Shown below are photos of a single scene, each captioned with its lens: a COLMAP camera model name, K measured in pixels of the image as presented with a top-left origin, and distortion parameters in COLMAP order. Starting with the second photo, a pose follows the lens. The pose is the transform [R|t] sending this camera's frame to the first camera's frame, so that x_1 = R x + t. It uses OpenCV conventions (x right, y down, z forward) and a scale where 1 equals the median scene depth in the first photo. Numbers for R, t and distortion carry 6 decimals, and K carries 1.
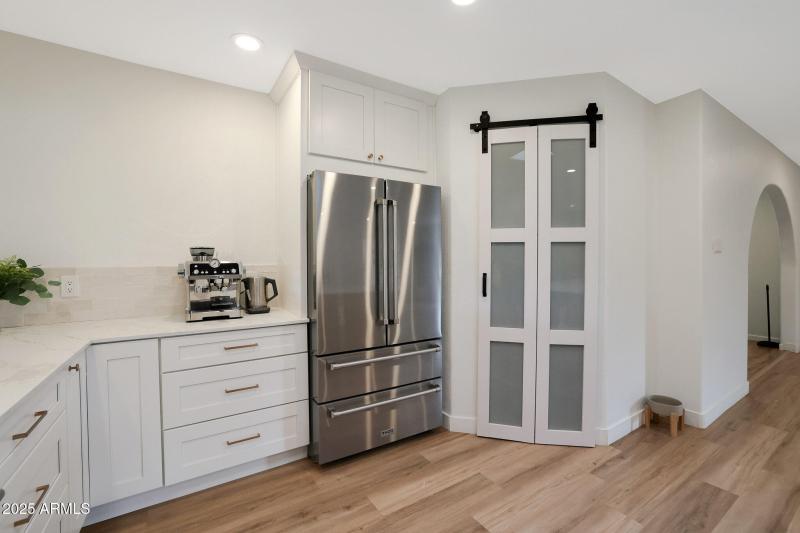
lens RADIAL K [[348.9, 0, 404.6], [0, 348.9, 260.3], [0, 0, 1]] dist [-0.038162, 0.011996]
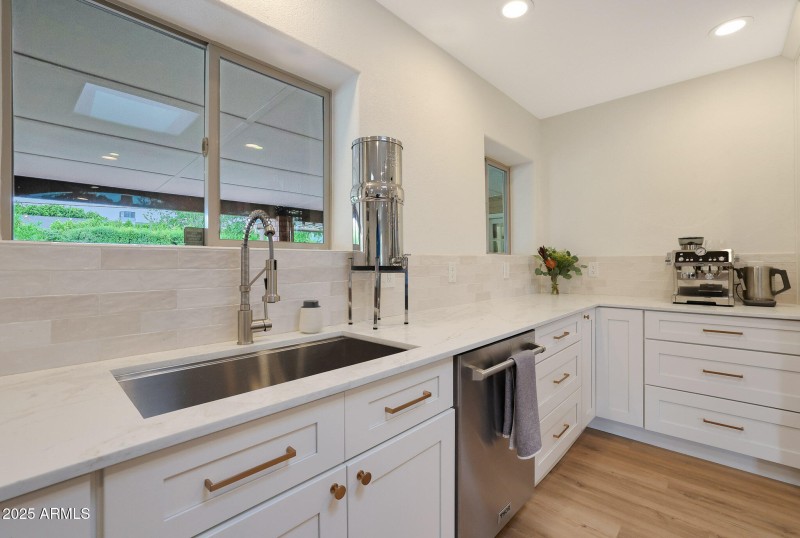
lens RADIAL K [[354.9, 0, 399.7], [0, 354.9, 265.7], [0, 0, 1]] dist [-0.027901, 0.006407]
pose [[0.224735, 0.013177, -0.974331, 0.276738], [0.002309, 0.999899, 0.014055, 0.033791], [0.974417, -0.005409, 0.224682, -0.138357]]
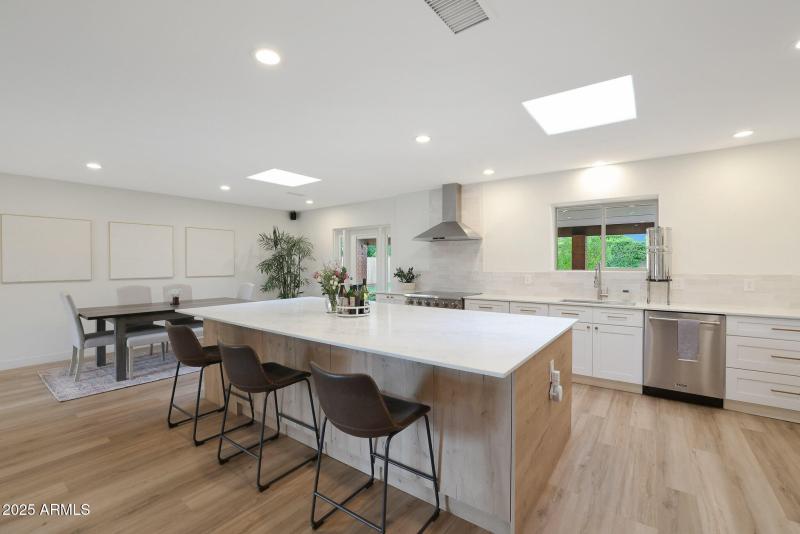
lens RADIAL K [[348.9, 0, 408.2], [0, 348.9, 265.2], [0, 0, 1]] dist [-0.038162, 0.011996]
pose [[-0.934828, 0.009494, -0.354975, 1.341065], [0.008021, 0.999952, 0.005620, -0.044904], [0.355011, 0.002407, -0.934859, 1.157615]]
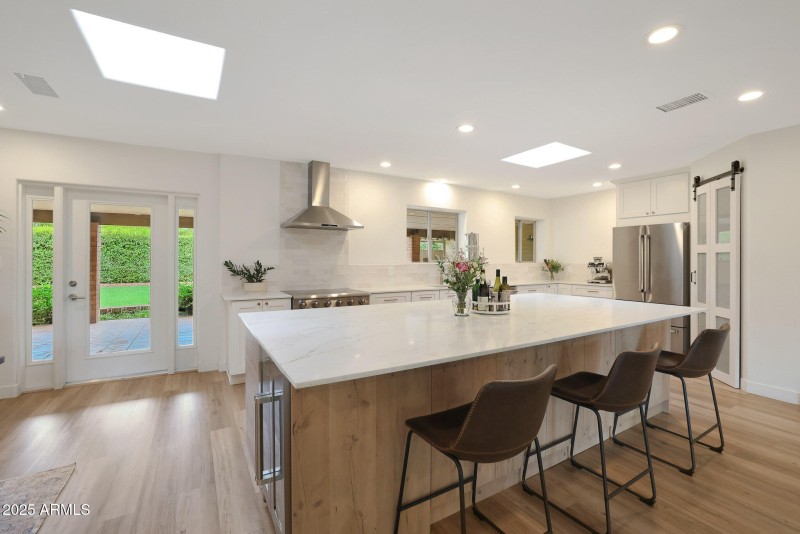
lens RADIAL K [[348.9, 0, 399.2], [0, 348.9, 262.4], [0, 0, 1]] dist [-0.038162, 0.011996]
pose [[-0.055144, 0.014509, -0.998373, 2.246529], [-0.000439, 0.999894, 0.014555, -0.032281], [0.998478, 0.001241, -0.055132, -0.425463]]
